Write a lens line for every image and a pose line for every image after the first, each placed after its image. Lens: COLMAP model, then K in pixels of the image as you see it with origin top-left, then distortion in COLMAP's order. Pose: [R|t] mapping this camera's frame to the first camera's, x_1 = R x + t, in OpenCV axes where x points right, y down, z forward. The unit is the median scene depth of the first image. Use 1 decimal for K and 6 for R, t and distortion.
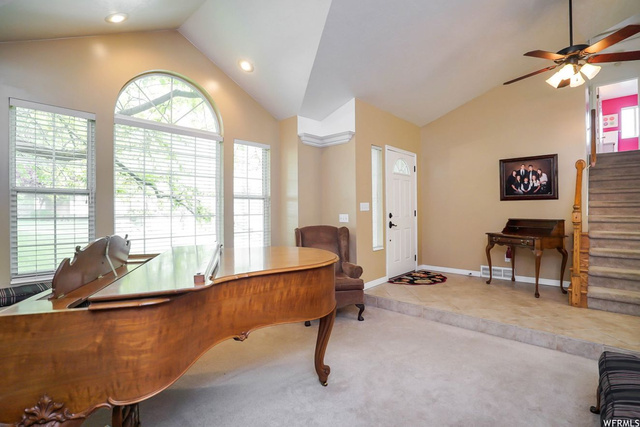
lens RADIAL K [[294.9, 0, 324.2], [0, 294.9, 210.4], [0, 0, 1]] dist [-0.016894, -0.000118]
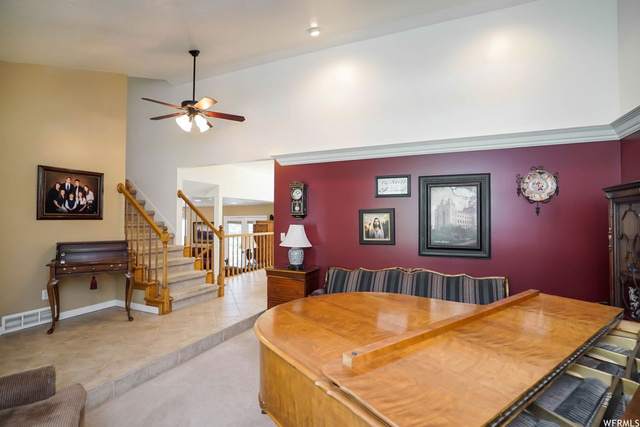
lens RADIAL K [[294.9, 0, 323.4], [0, 294.9, 217.4], [0, 0, 1]] dist [-0.016894, -0.000118]
pose [[-0.296251, 0.016421, 0.954969, -0.337638], [0.004900, 0.999865, -0.015673, -0.025489], [-0.955098, 0.000037, -0.296291, 0.556136]]
